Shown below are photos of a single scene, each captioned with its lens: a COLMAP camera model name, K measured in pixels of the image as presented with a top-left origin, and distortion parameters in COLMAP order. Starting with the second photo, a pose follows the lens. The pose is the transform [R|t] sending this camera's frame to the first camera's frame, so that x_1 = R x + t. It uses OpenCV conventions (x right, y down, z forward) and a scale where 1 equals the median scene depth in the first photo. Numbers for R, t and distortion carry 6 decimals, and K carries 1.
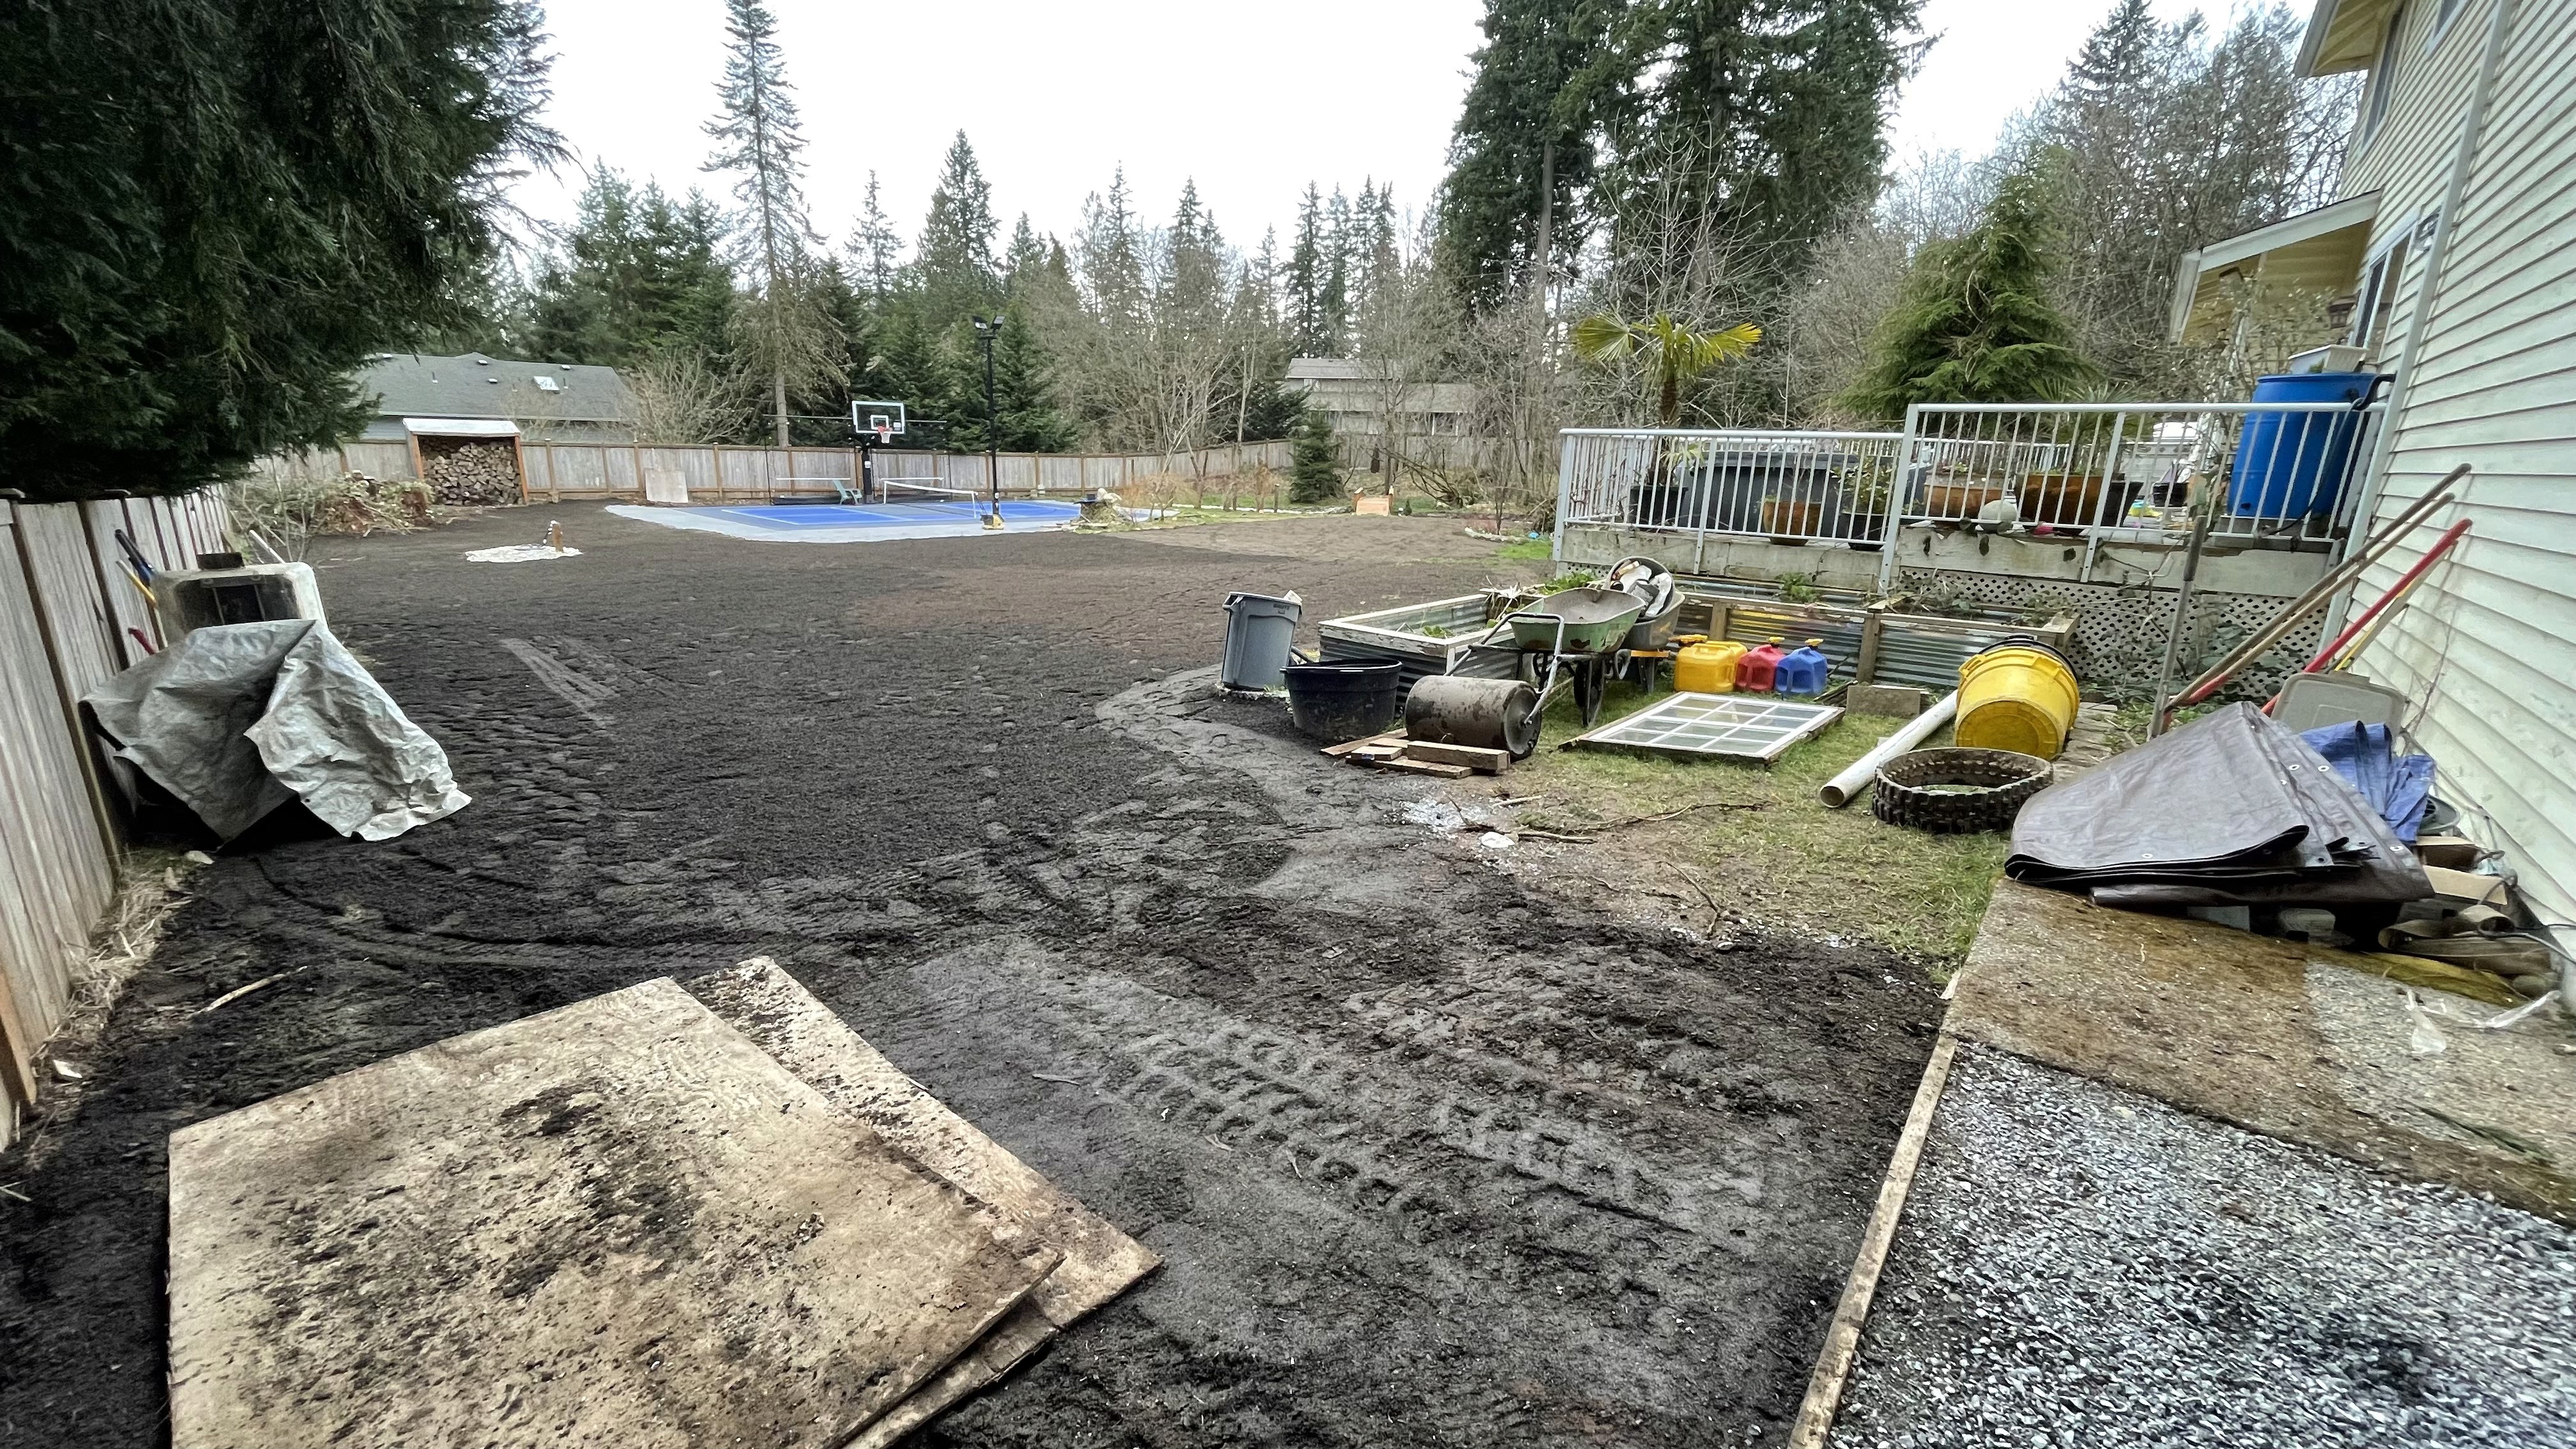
lens RADIAL K [[1034.3, 0, 1277.0], [0, 1034.3, 724.4], [0, 0, 1]] dist [-0.002538, -0.012075]
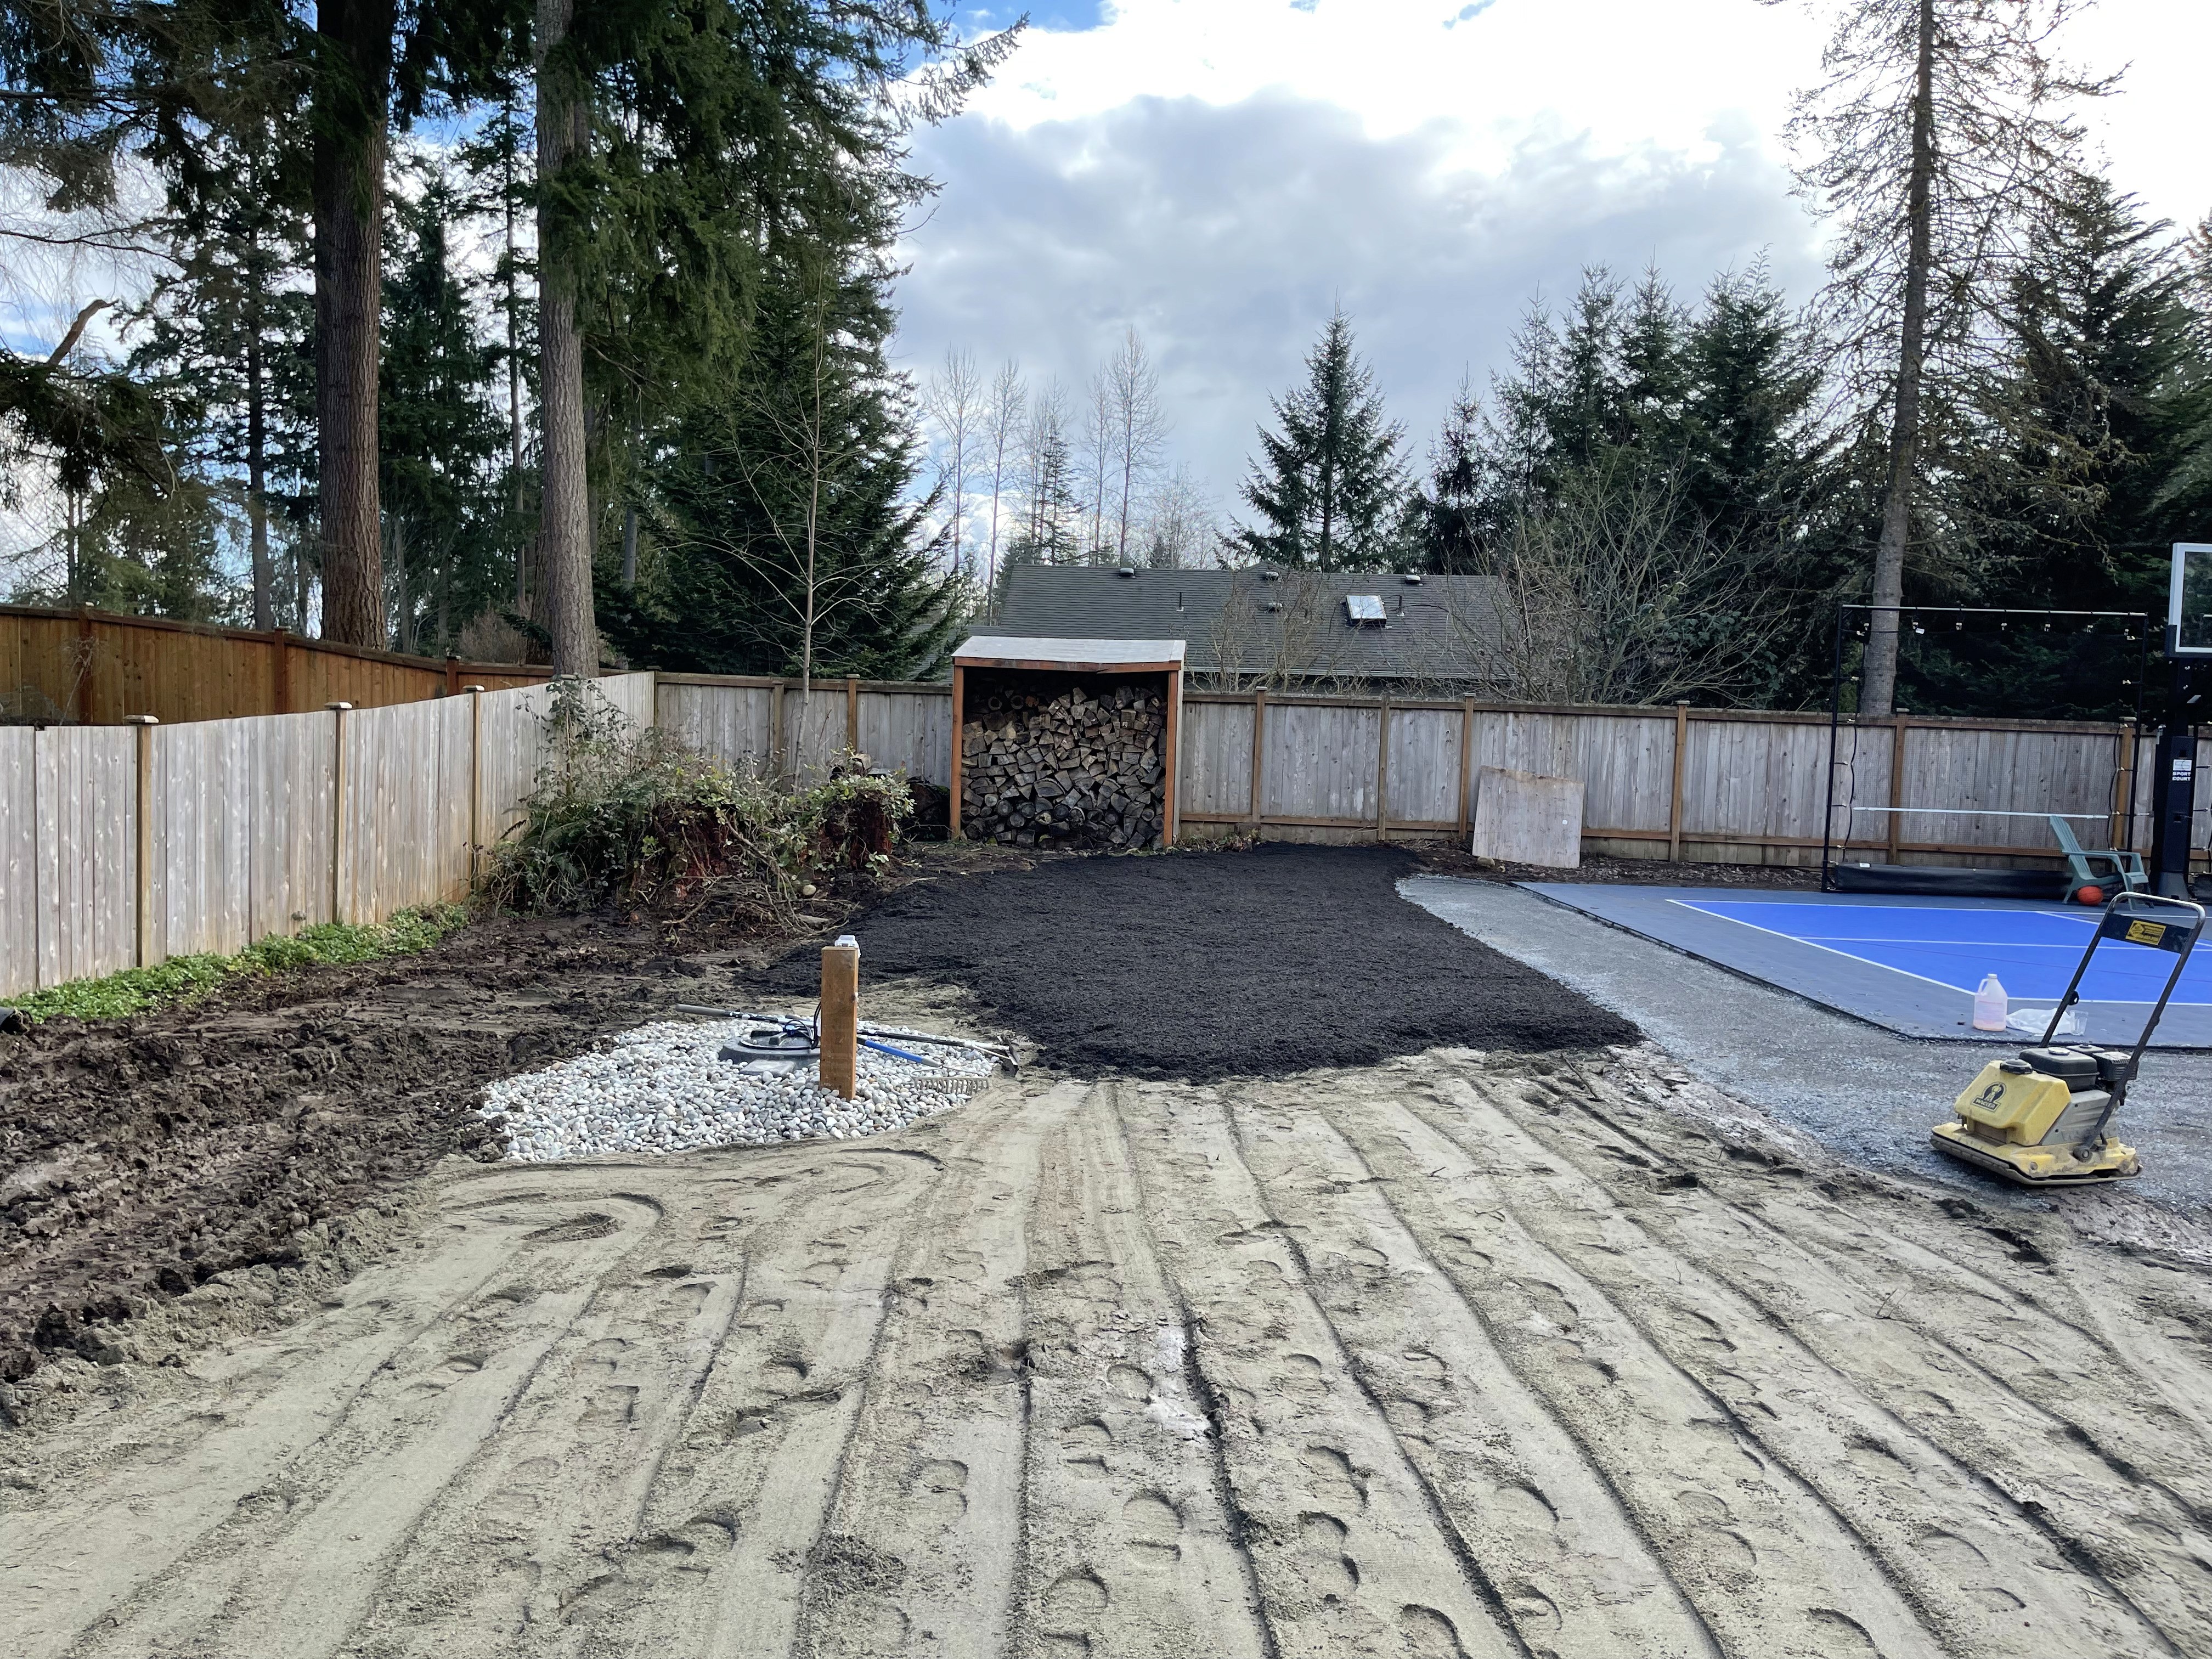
lens RADIAL K [[1662.2, 0, 1088.2], [0, 1662.2, 866.5], [0, 0, 1]] dist [0.038340, -0.007430]
pose [[0.675923, 0.047599, -0.735433, -0.187465], [-0.203265, 0.971246, -0.123955, -0.077734], [0.708386, 0.233272, 0.666163, 0.353047]]
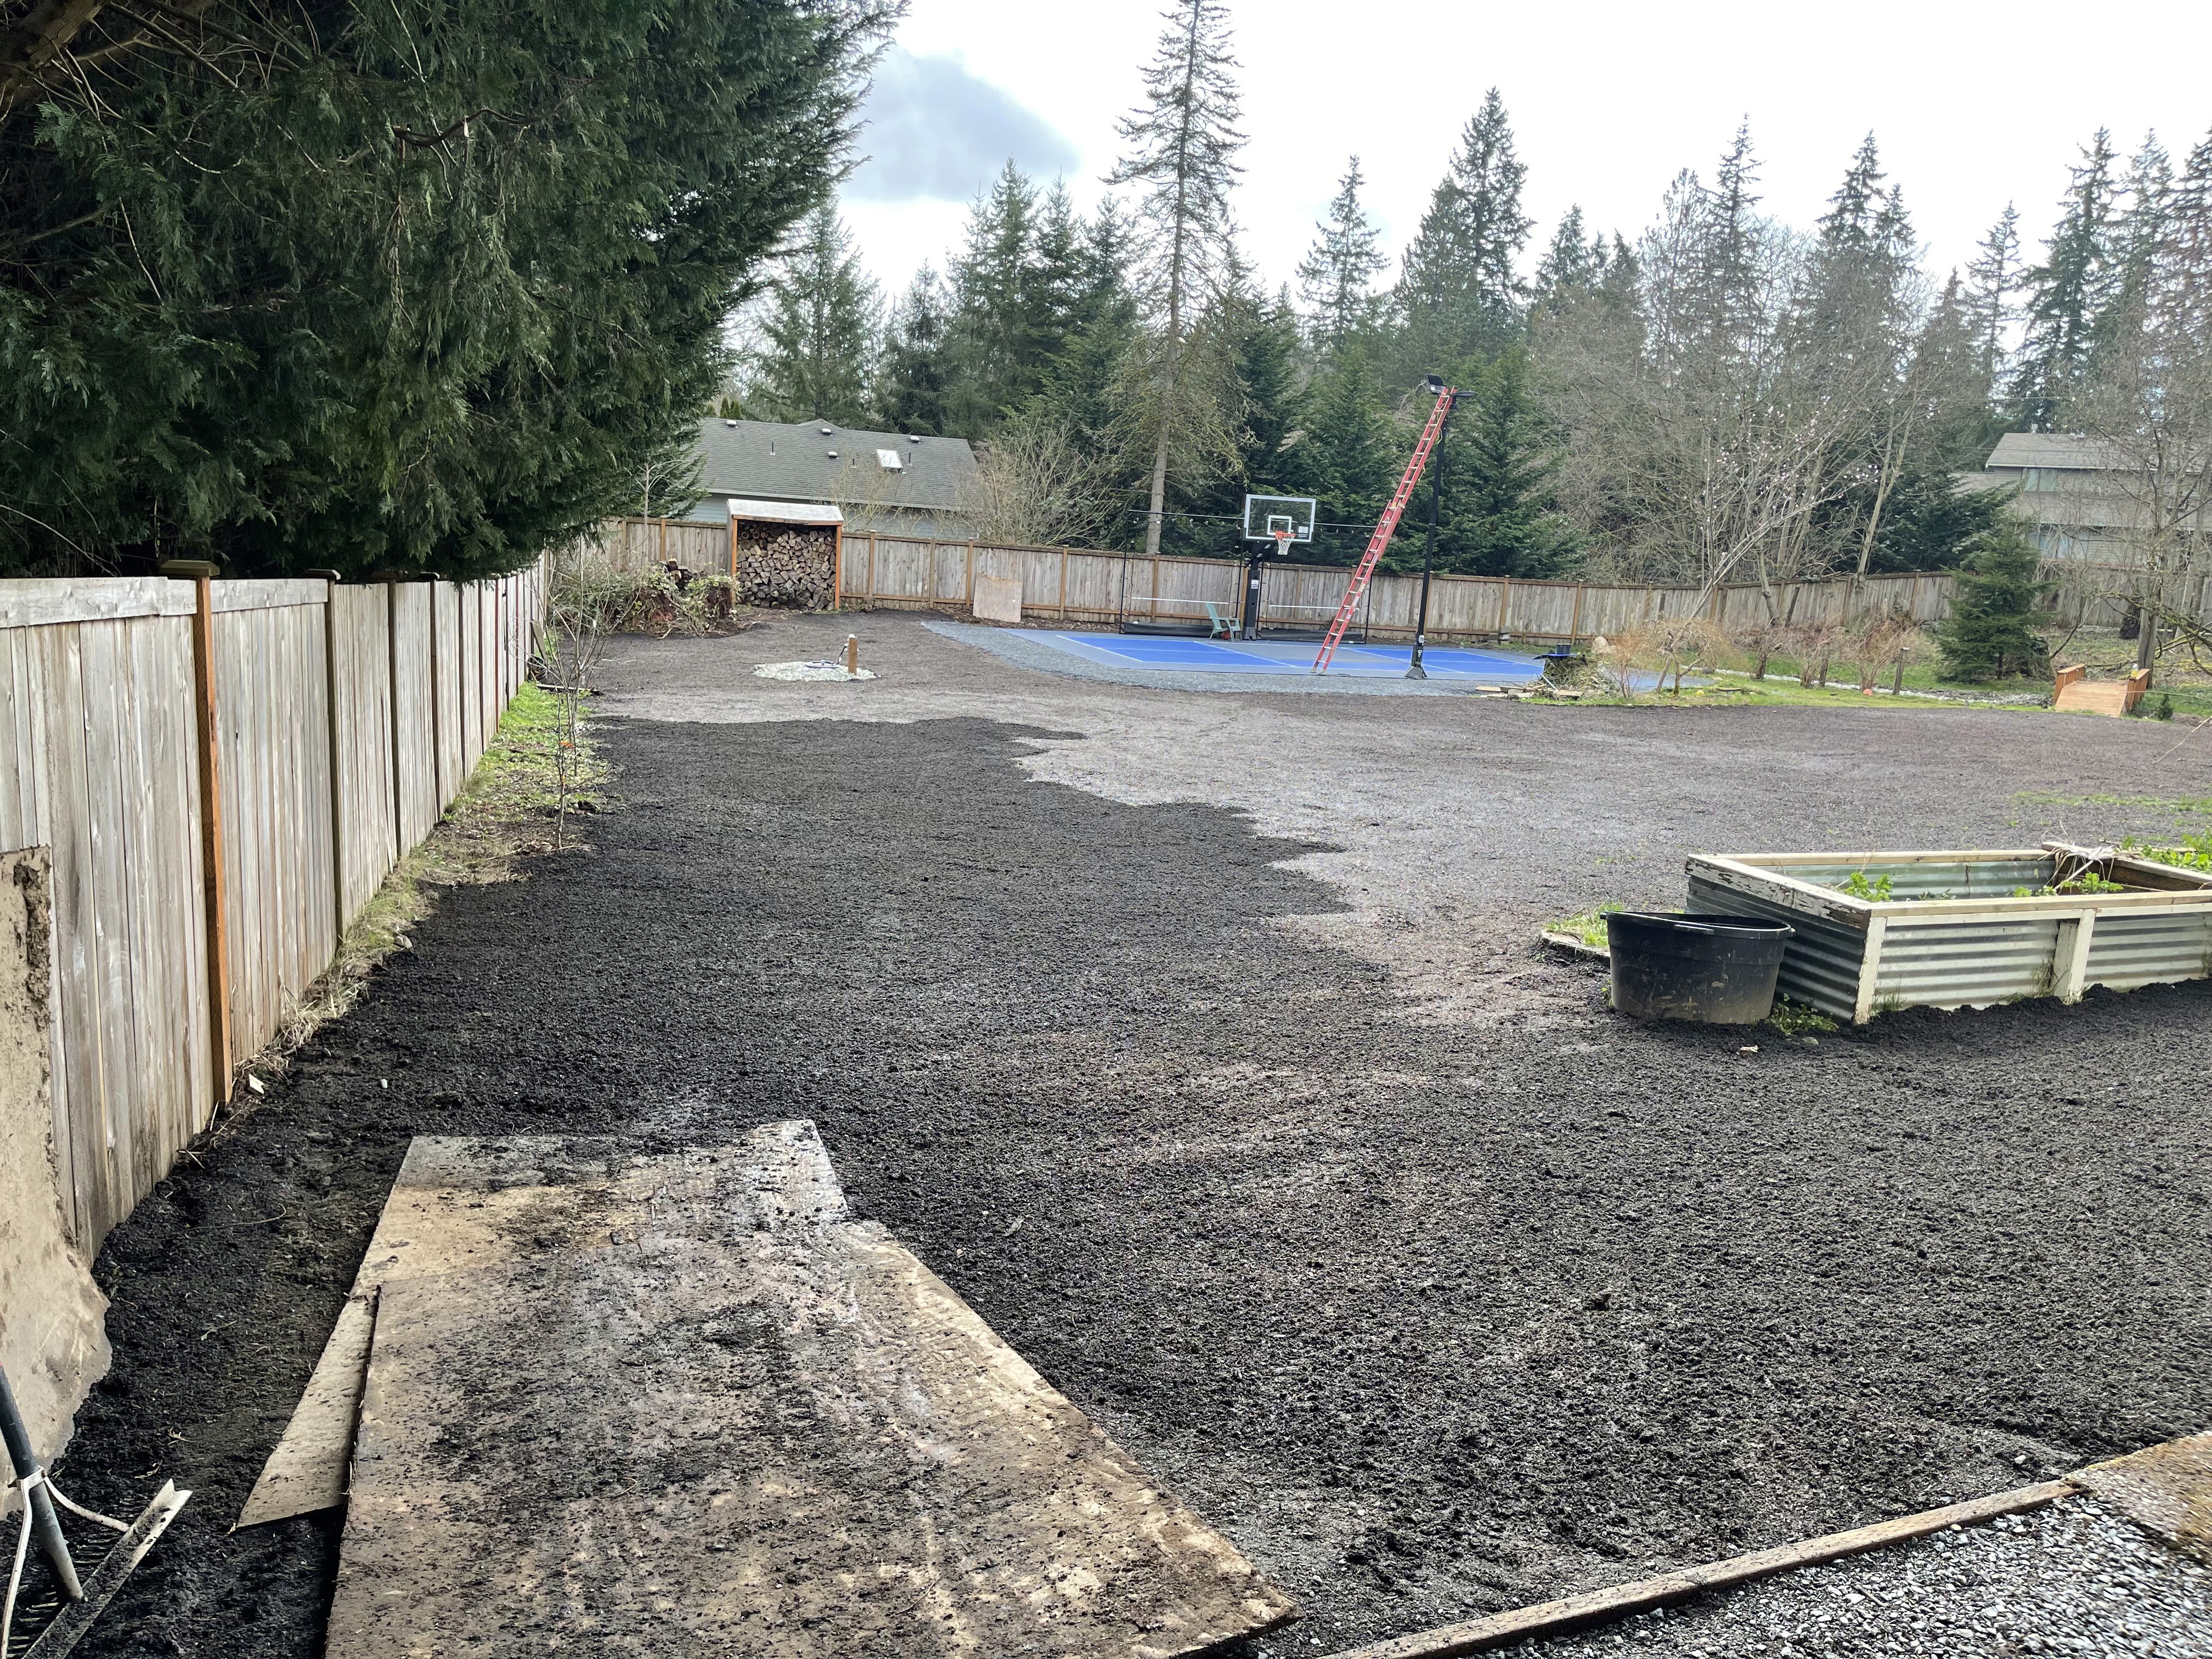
lens RADIAL K [[1663.5, 0, 1109.7], [0, 1663.5, 847.4], [0, 0, 1]] dist [0.072026, -0.103803]
pose [[0.888305, 0.118325, -0.443749, 0.026115], [-0.160147, 0.985398, -0.057830, 0.002717], [0.430427, 0.122436, 0.894283, -0.017224]]
